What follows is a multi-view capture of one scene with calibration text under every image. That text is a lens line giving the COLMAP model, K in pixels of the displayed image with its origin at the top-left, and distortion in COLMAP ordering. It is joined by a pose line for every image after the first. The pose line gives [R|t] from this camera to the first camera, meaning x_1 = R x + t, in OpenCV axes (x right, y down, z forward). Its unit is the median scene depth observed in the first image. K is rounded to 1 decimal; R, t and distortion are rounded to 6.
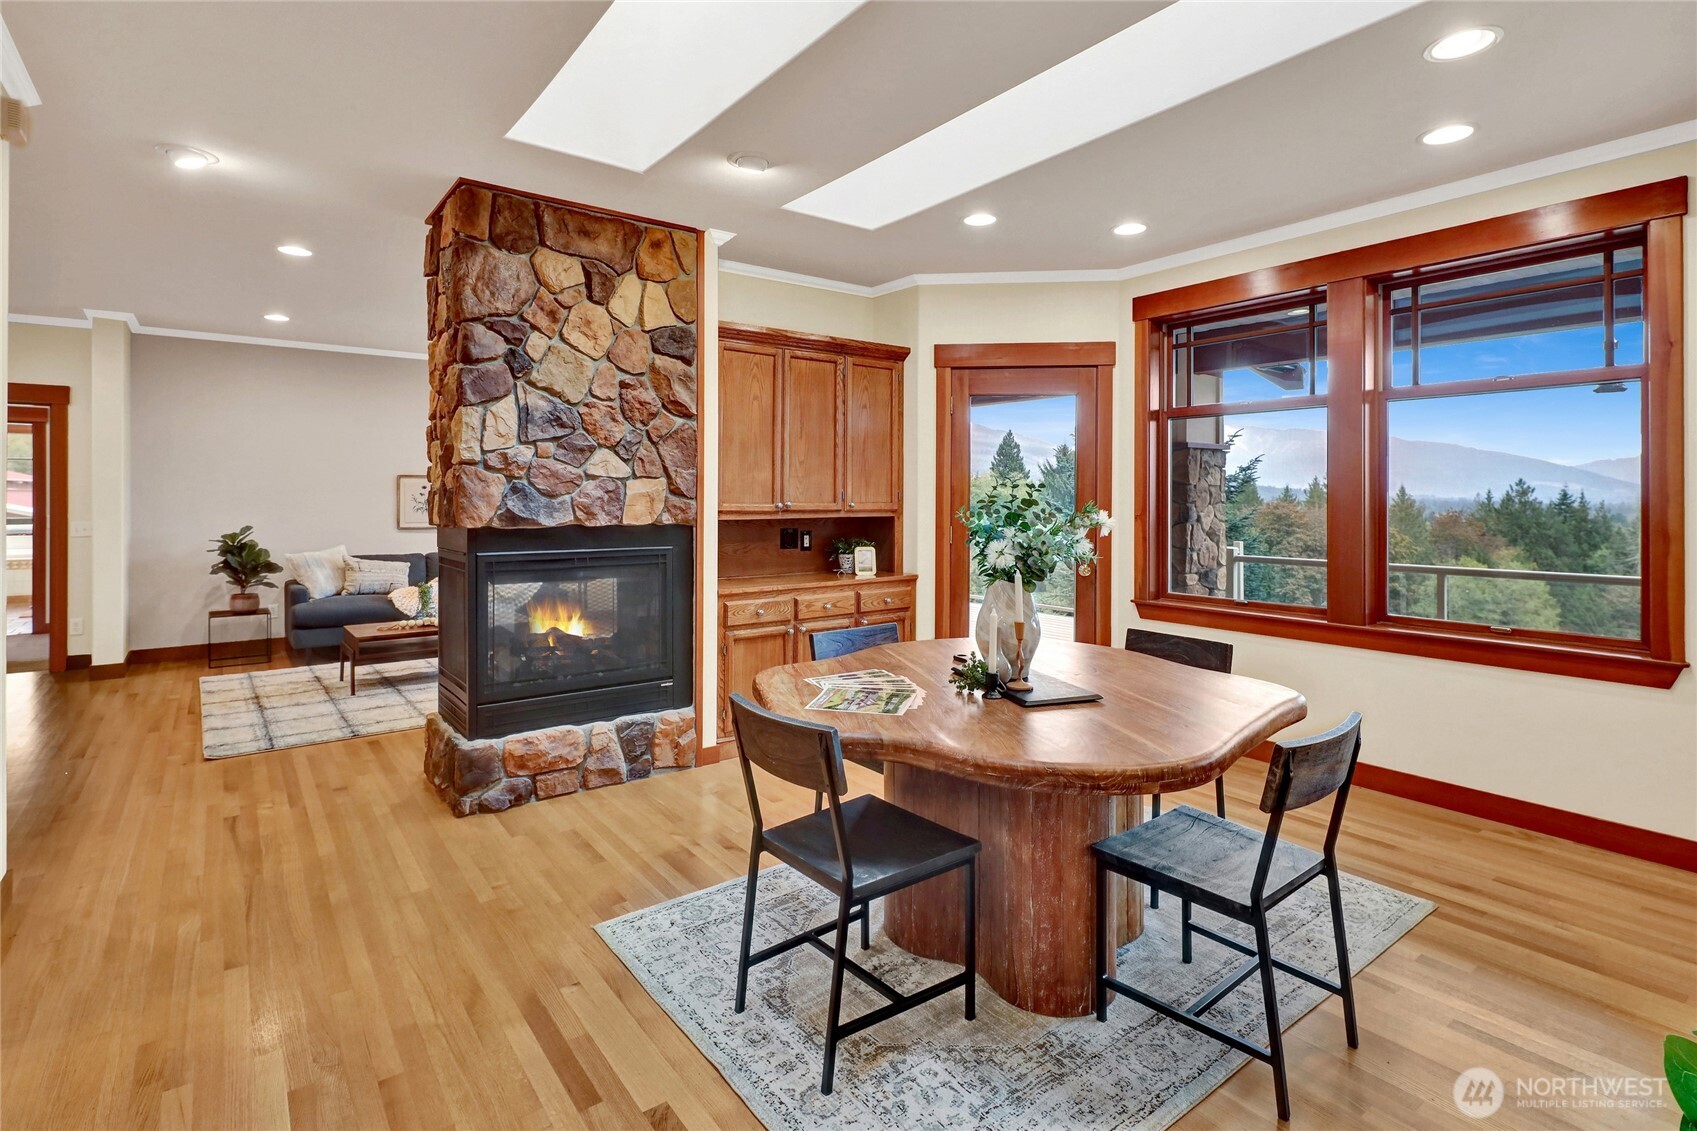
lens RADIAL K [[824.8, 0, 849.6], [0, 824.8, 498.8], [0, 0, 1]] dist [0.001781, 0.000235]
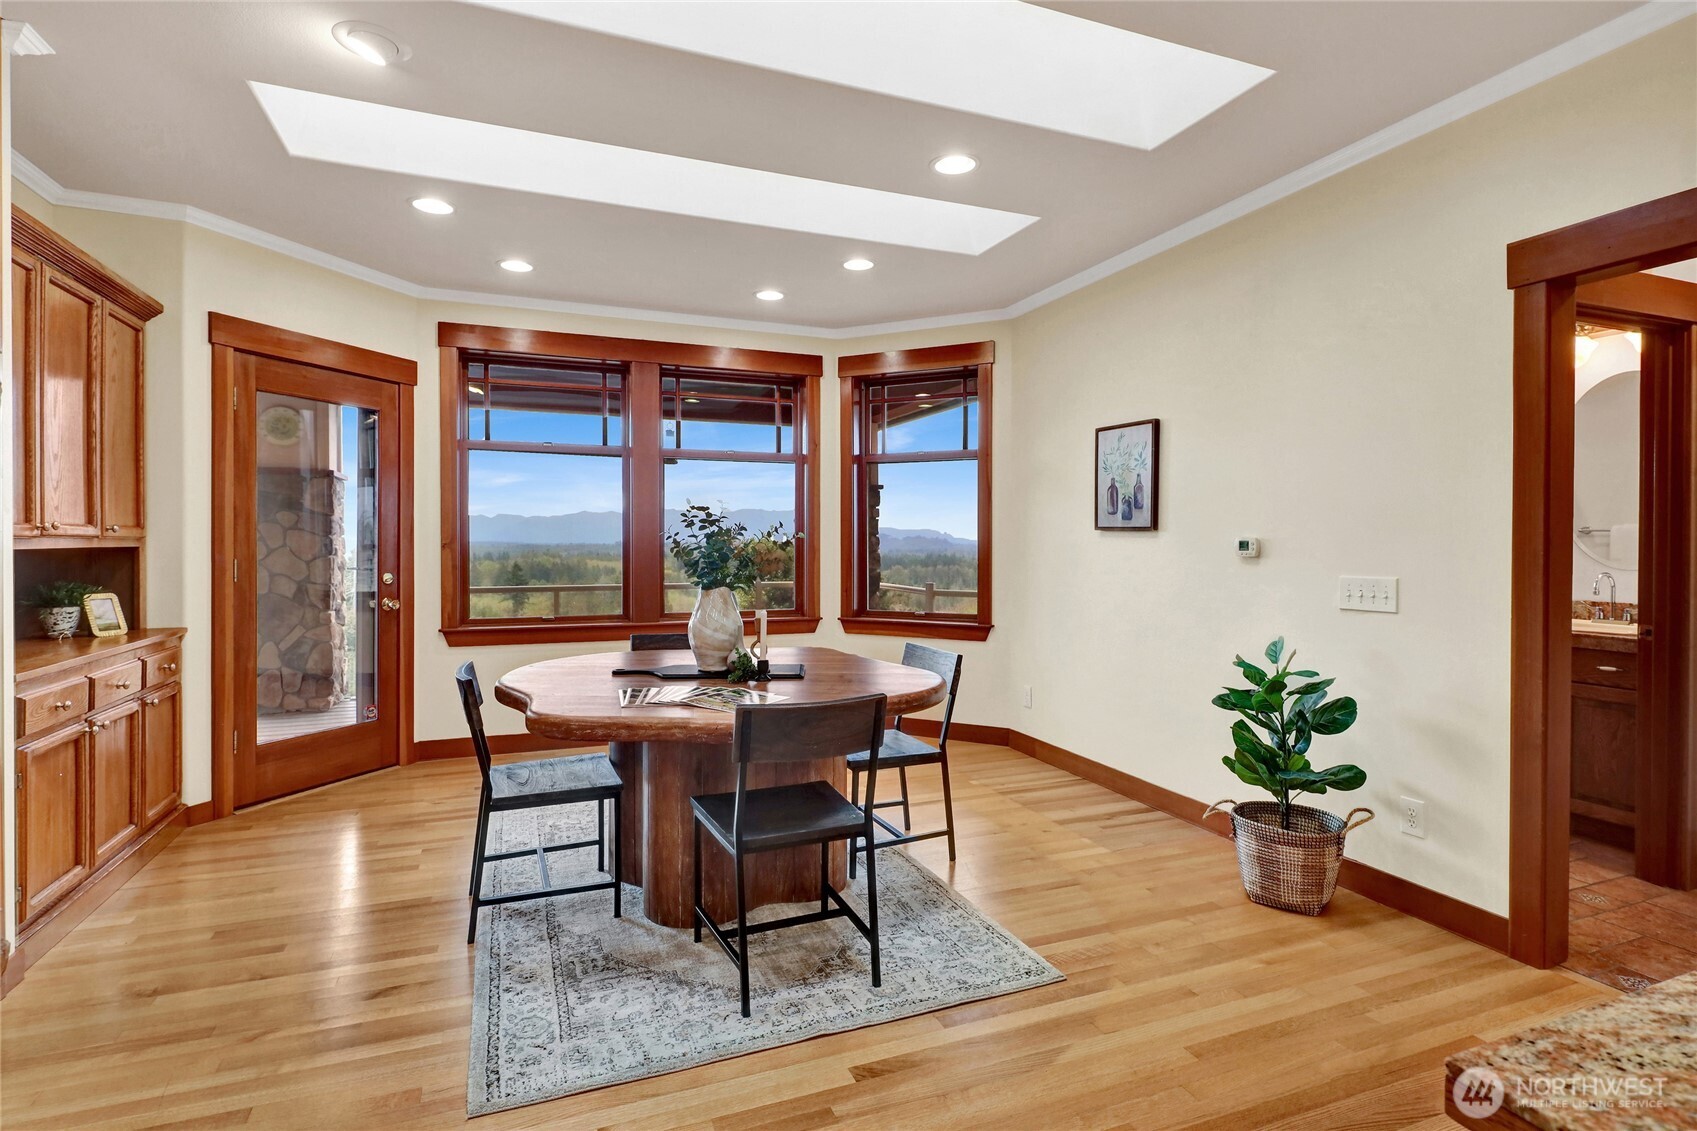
lens RADIAL K [[845.6, 0, 824.8], [0, 845.6, 540.9], [0, 0, 1]] dist [0.000333, -0.001131]
pose [[0.276839, 0.001995, 0.960914, -0.591744], [0.000996, 0.999997, -0.002364, 0.024590], [-0.960916, 0.001612, 0.276836, 0.335934]]
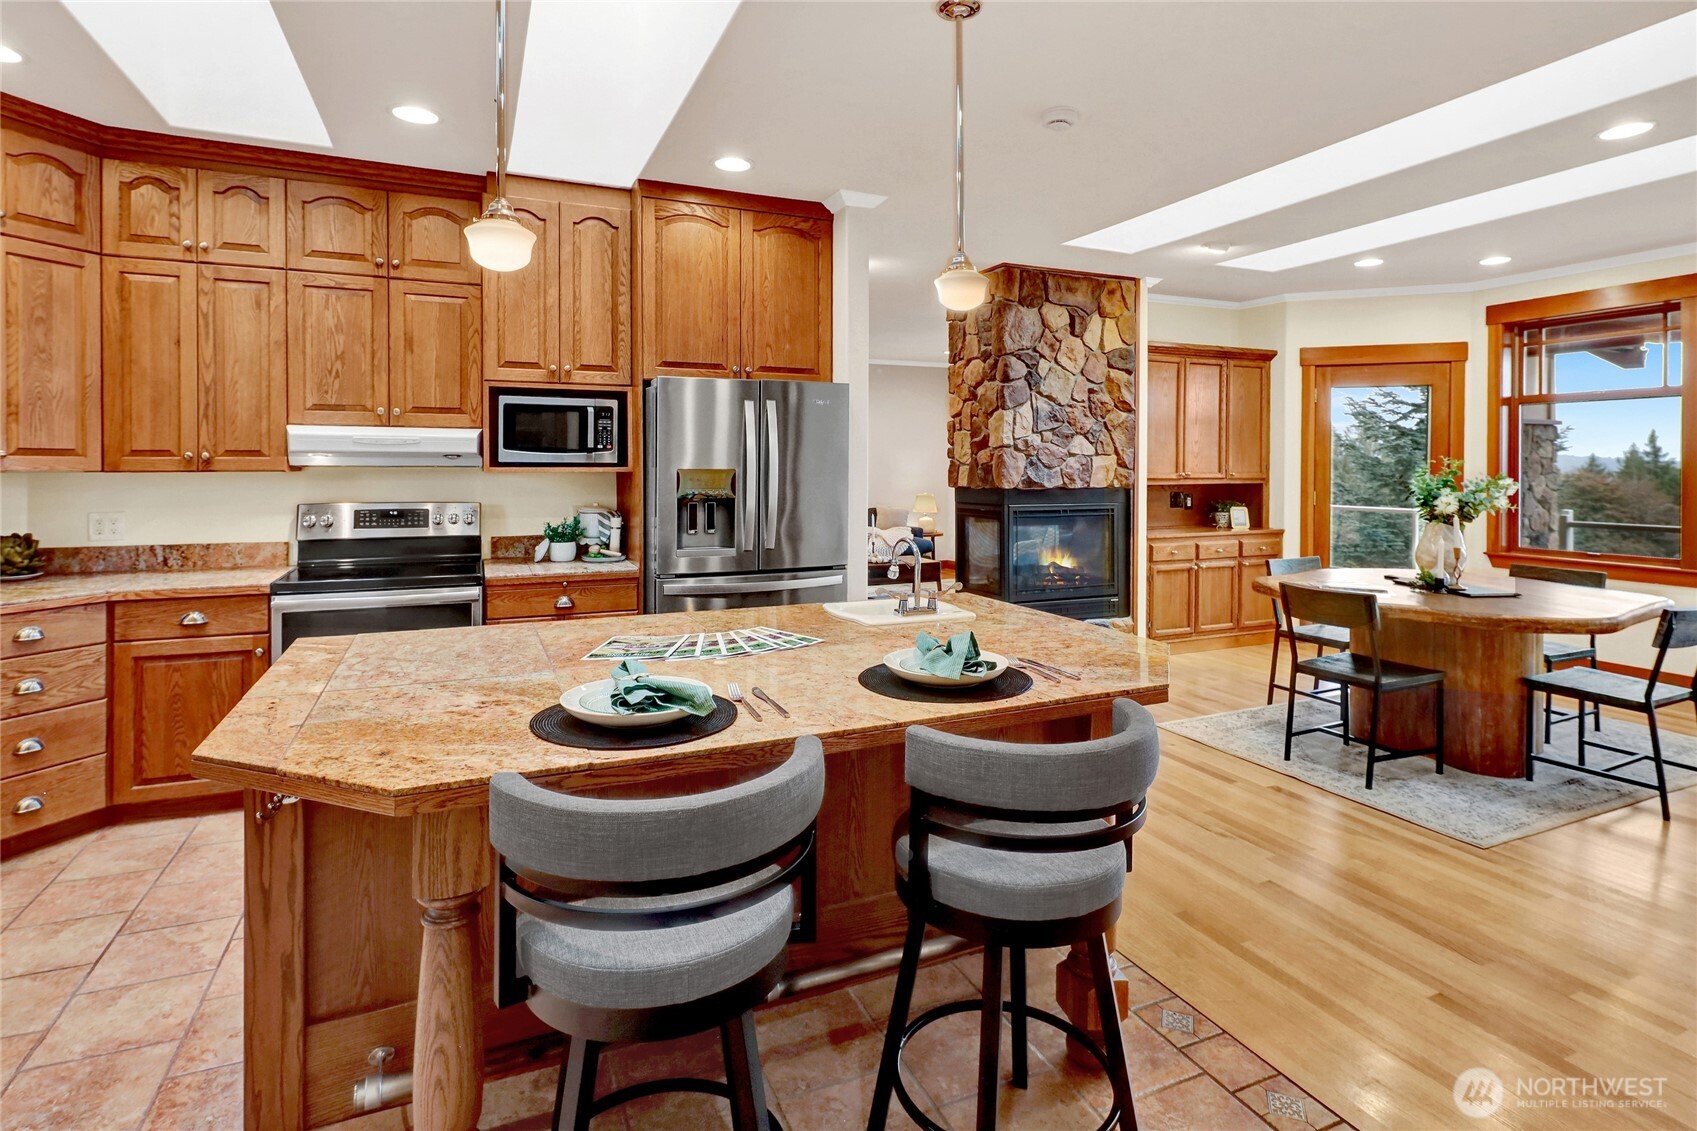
lens RADIAL K [[828.7, 0, 838.1], [0, 828.7, 471.3], [0, 0, 1]] dist [0.001260, -0.001940]
pose [[0.968674, 0.002393, -0.248326, -0.338602], [-0.001220, 0.999987, 0.004877, -0.003405], [0.248334, -0.004421, 0.968664, -0.518066]]
